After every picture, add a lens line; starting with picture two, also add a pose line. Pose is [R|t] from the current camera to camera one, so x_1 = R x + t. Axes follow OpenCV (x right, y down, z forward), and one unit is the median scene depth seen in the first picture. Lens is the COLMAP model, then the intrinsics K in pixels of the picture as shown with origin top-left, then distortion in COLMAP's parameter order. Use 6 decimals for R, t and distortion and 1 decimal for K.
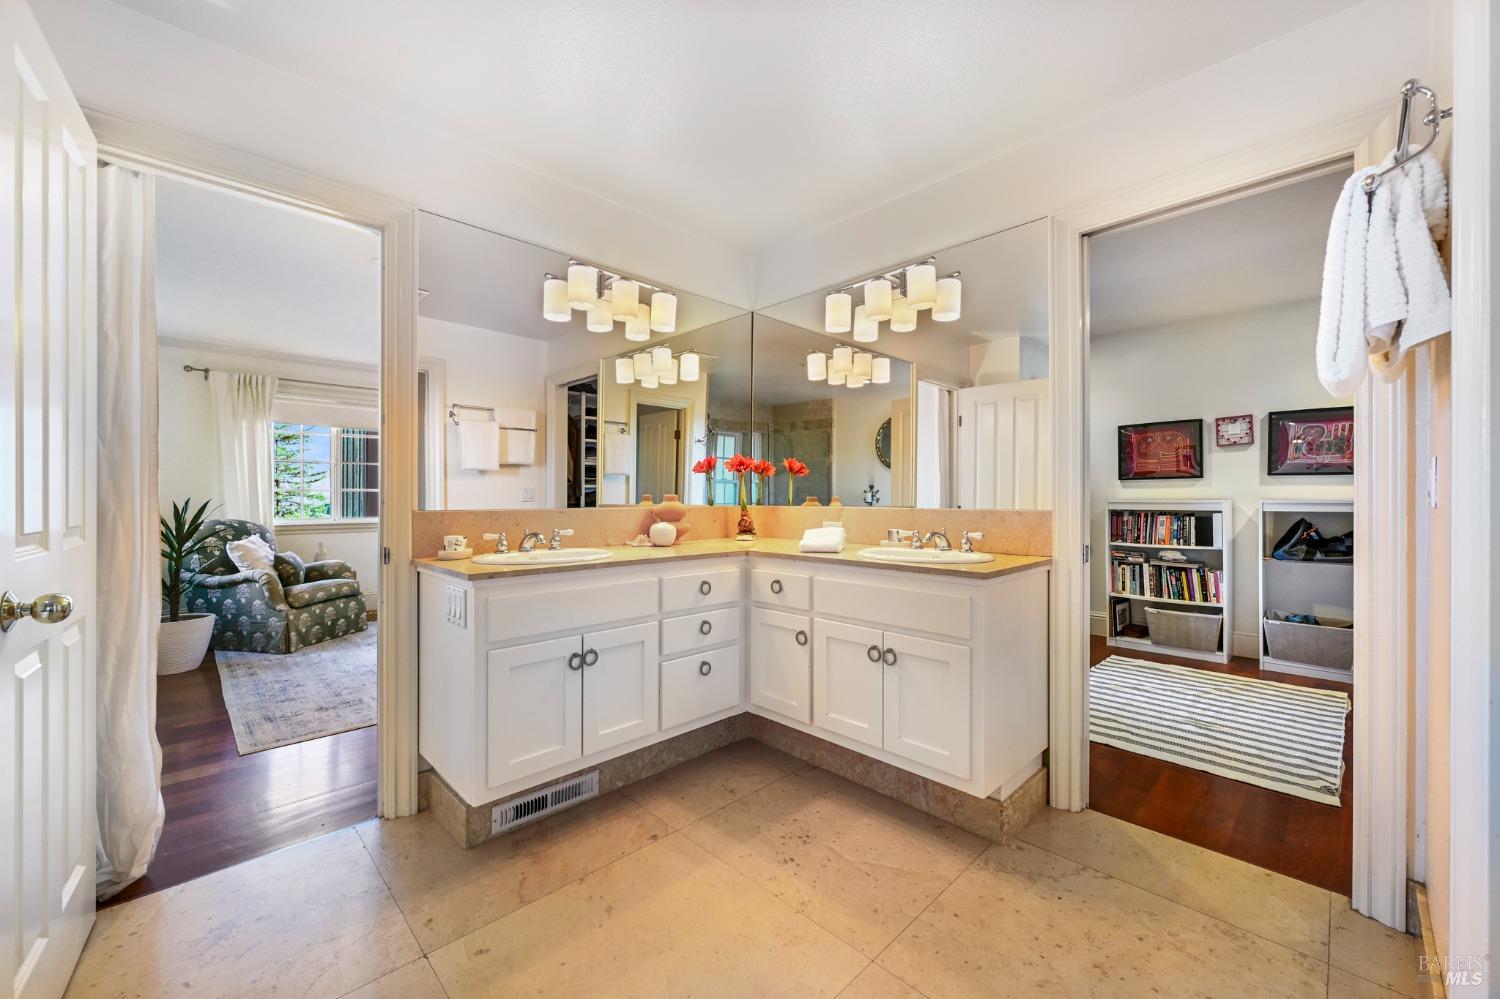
lens RADIAL K [[591.7, 0, 746.1], [0, 591.7, 498.8], [0, 0, 1]] dist [0.000184, -0.000118]
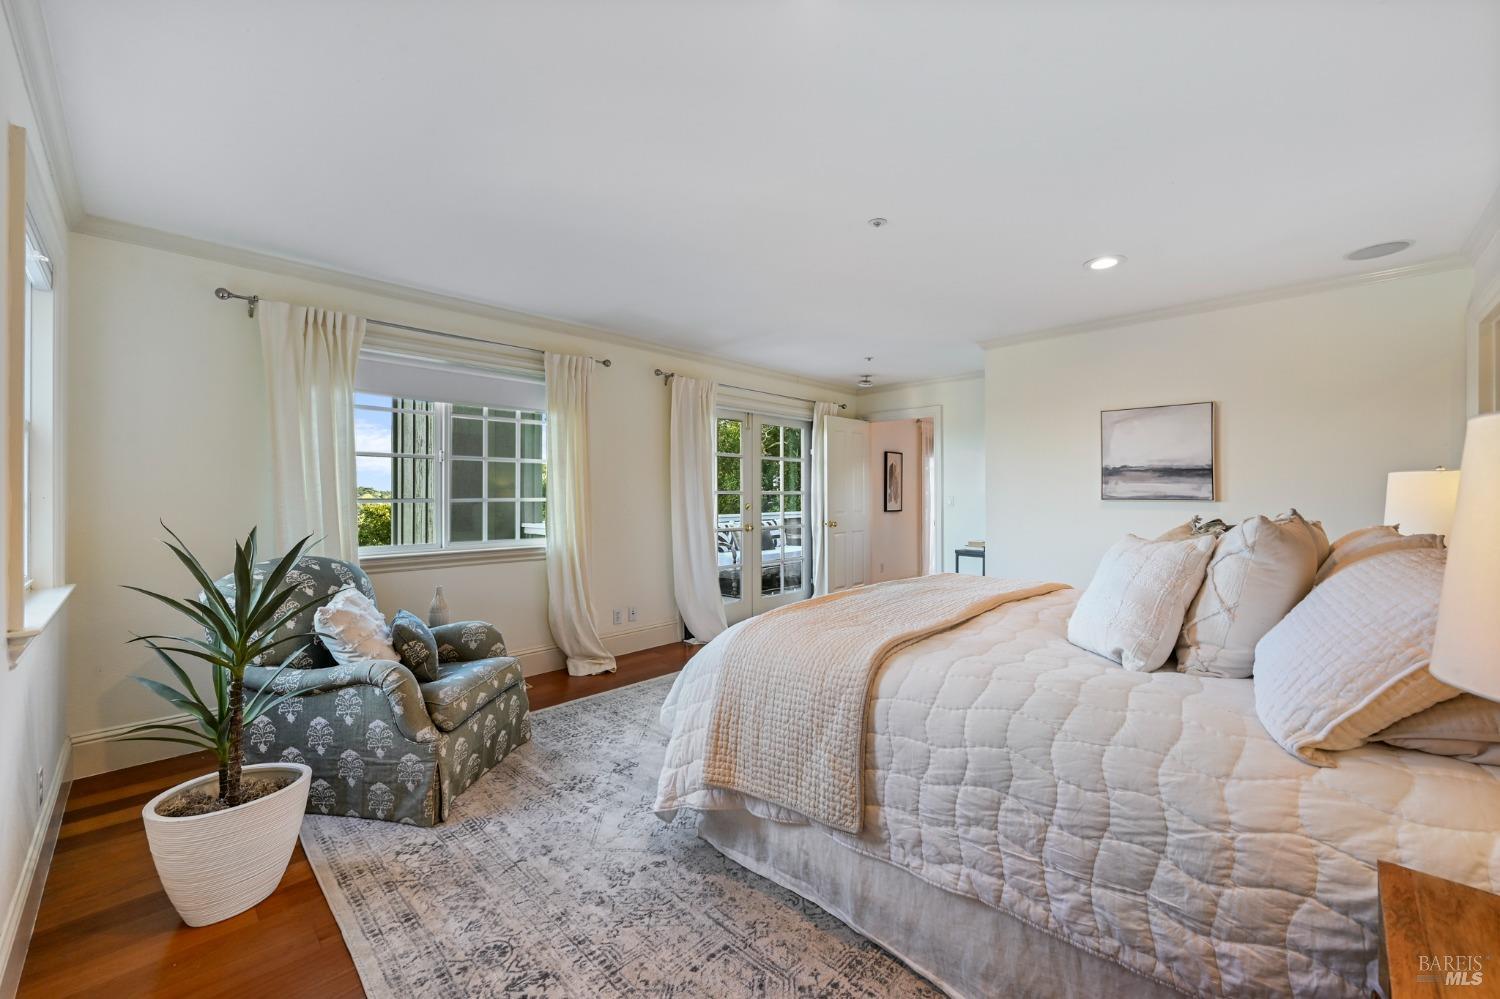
lens RADIAL K [[591.7, 0, 752.2], [0, 591.7, 495.0], [0, 0, 1]] dist [0.000184, -0.000118]
pose [[0.999512, -0.001021, 0.031220, -0.498006], [0.001016, 0.999999, 0.000198, -0.026713], [-0.031221, -0.000166, 0.999513, 0.455397]]
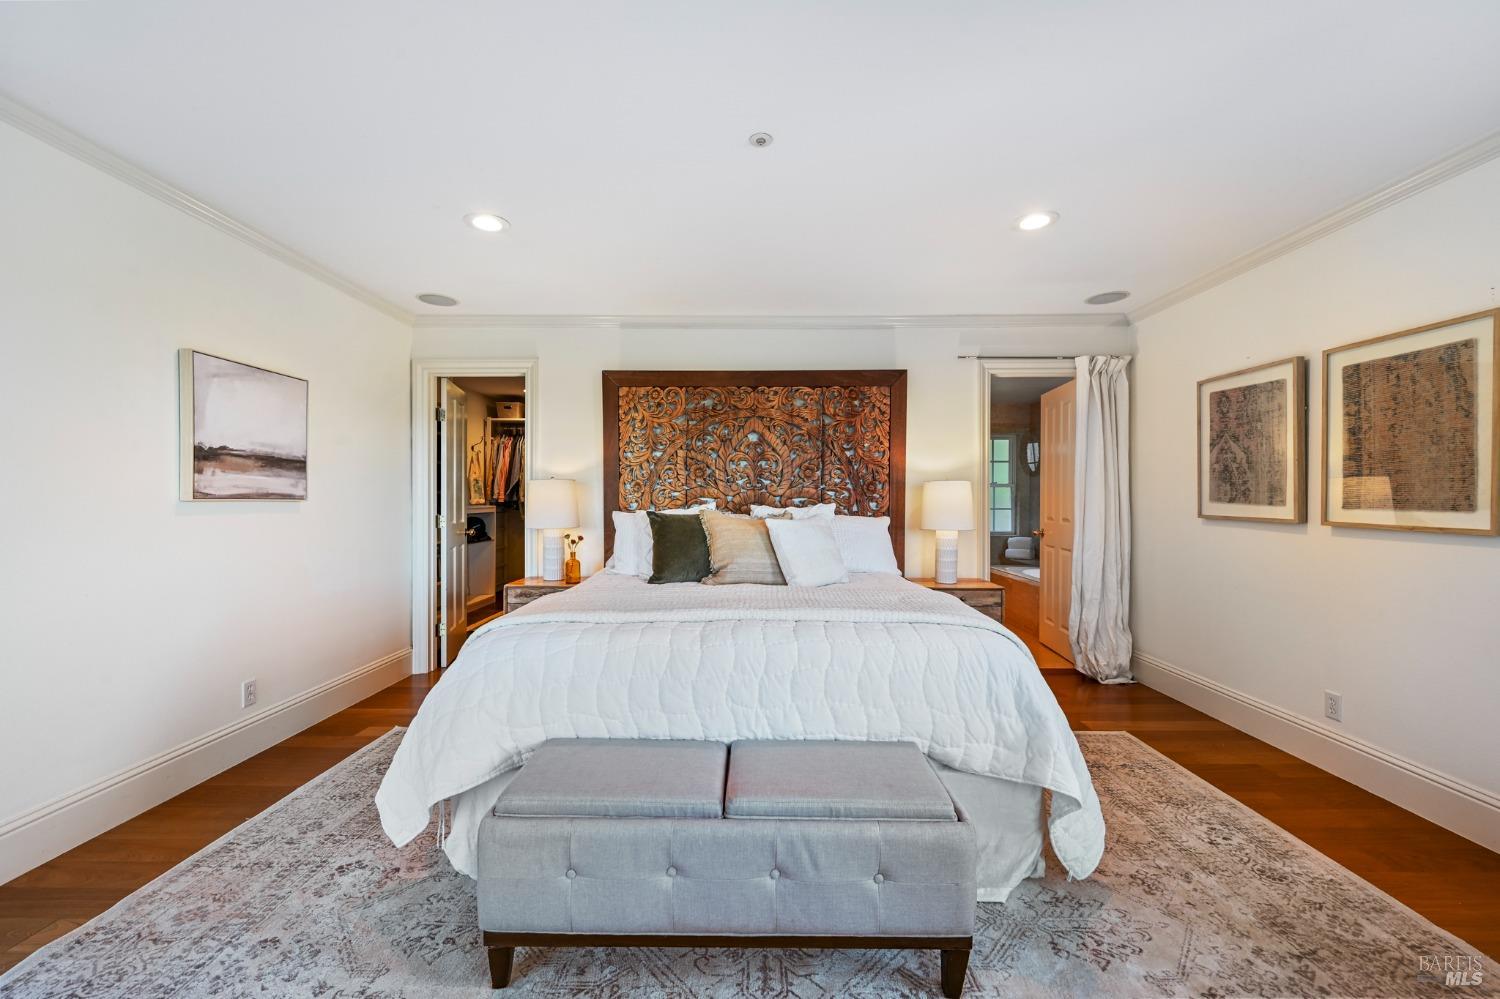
lens RADIAL K [[591.7, 0, 753.0], [0, 591.7, 499.8], [0, 0, 1]] dist [0.000184, -0.000118]
pose [[-0.710279, -0.004304, 0.703907, -0.681694], [-0.001989, 0.999990, 0.004107, -0.021756], [-0.703918, 0.001517, -0.710280, 1.405984]]
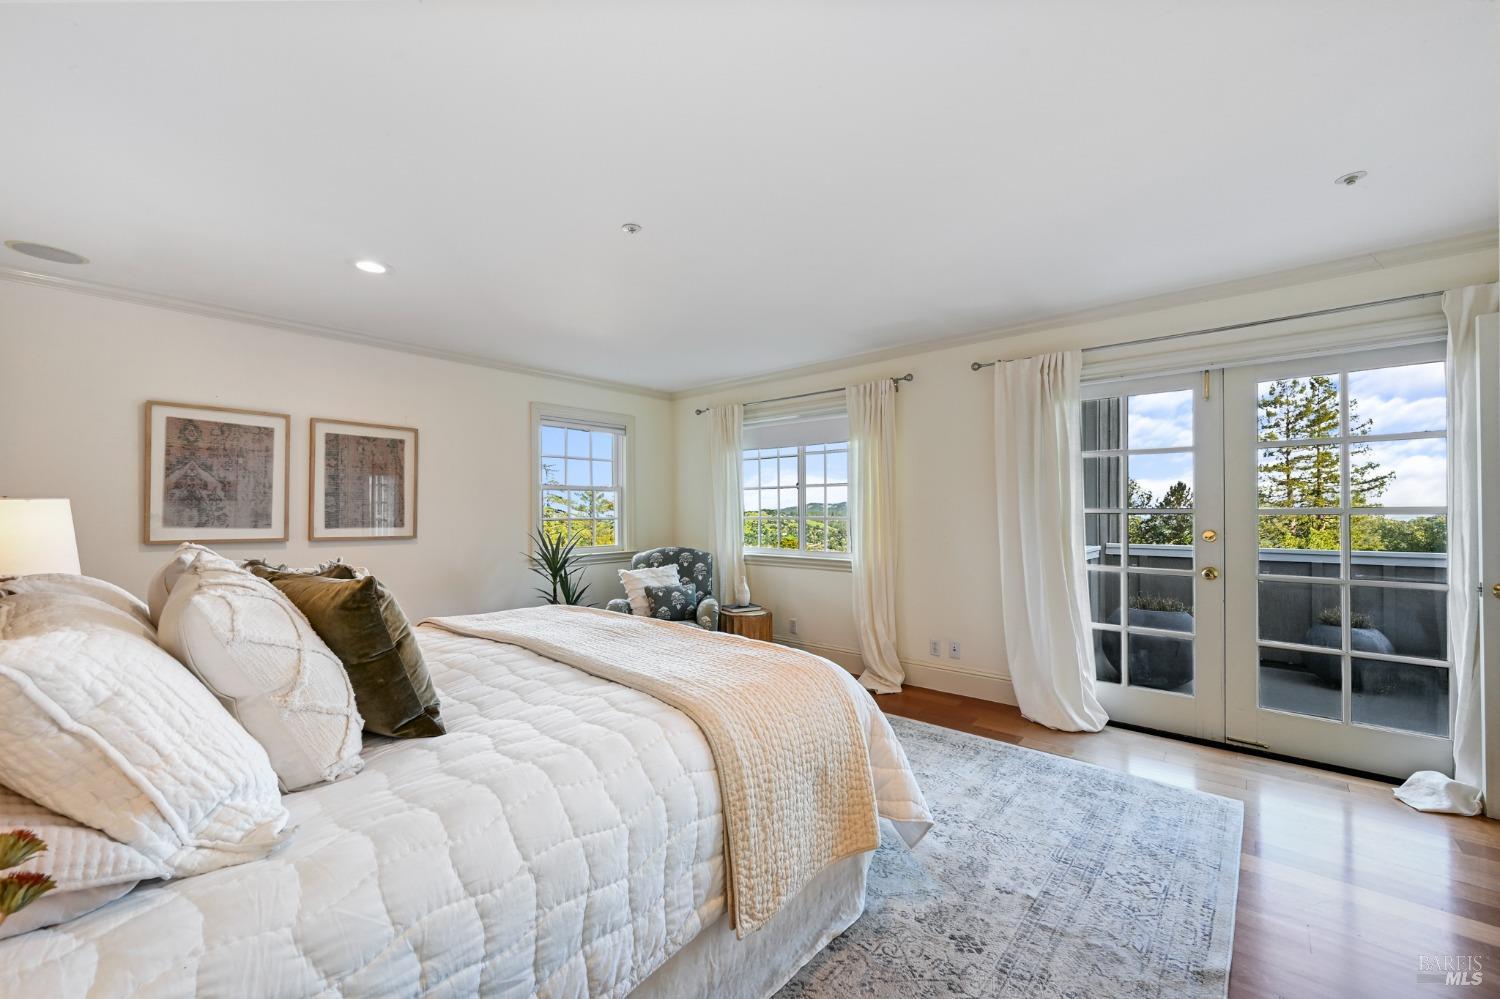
lens RADIAL K [[591.7, 0, 756.4], [0, 591.7, 508.2], [0, 0, 1]] dist [0.000184, -0.000118]
pose [[0.075178, -0.005920, -0.997153, 0.231072], [0.003835, 0.999977, -0.005647, -0.033526], [0.997163, -0.003399, 0.075199, 1.149079]]
